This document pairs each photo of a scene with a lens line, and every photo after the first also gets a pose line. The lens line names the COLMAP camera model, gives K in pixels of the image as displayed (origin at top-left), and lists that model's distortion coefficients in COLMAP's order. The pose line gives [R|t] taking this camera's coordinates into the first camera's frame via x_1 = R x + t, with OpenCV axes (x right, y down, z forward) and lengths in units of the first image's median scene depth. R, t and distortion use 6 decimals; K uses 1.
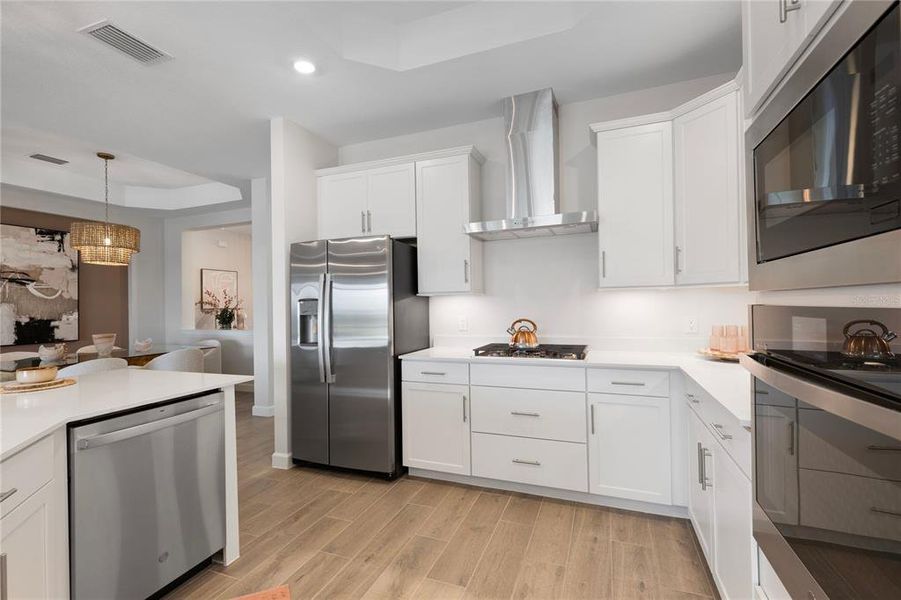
lens RADIAL K [[400.1, 0, 453.2], [0, 400.1, 300.8], [0, 0, 1]] dist [0.002029, -0.000314]
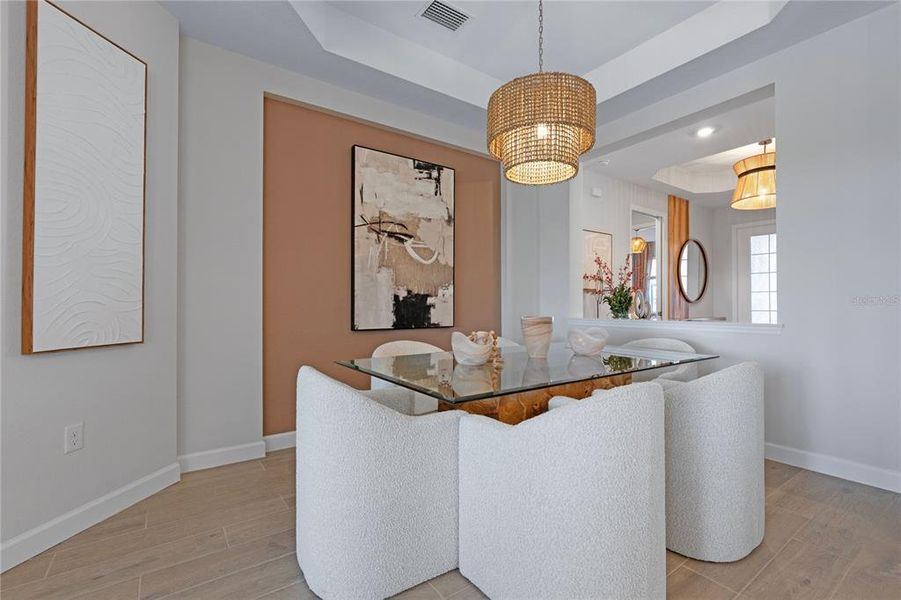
lens RADIAL K [[401.5, 0, 451.7], [0, 401.5, 305.3], [0, 0, 1]] dist [-0.002391, -0.000195]
pose [[0.838176, 0.015934, -0.545166, -1.217733], [-0.008180, 0.999828, 0.016646, 0.109139], [0.545338, -0.009493, 0.838163, 0.918266]]
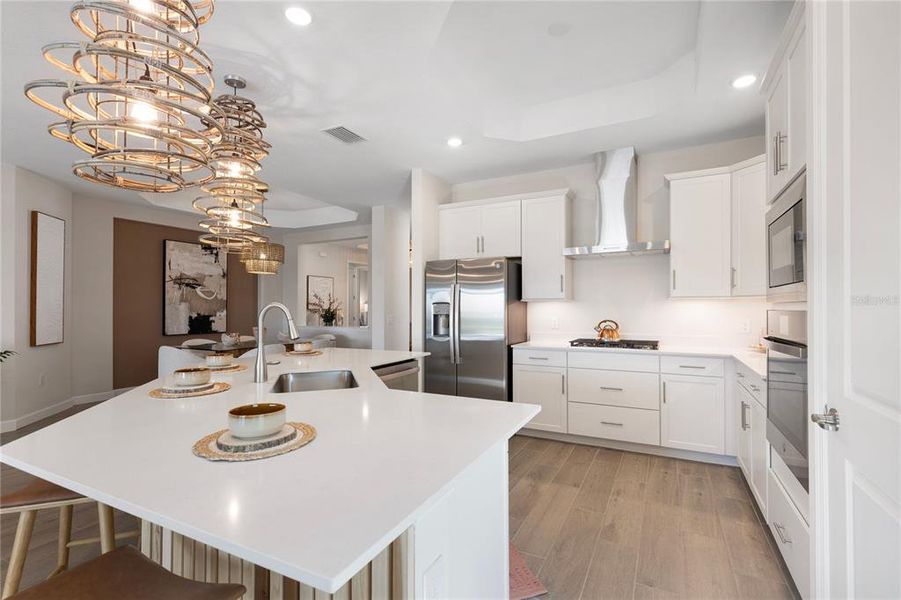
lens RADIAL K [[400.2, 0, 446.4], [0, 400.2, 305.5], [0, 0, 1]] dist [0.002658, 0.000062]
pose [[0.990321, 0.014536, -0.138036, -0.152633], [-0.014276, 0.999894, 0.002876, 0.001432], [0.138063, -0.000878, 0.990423, -0.344126]]
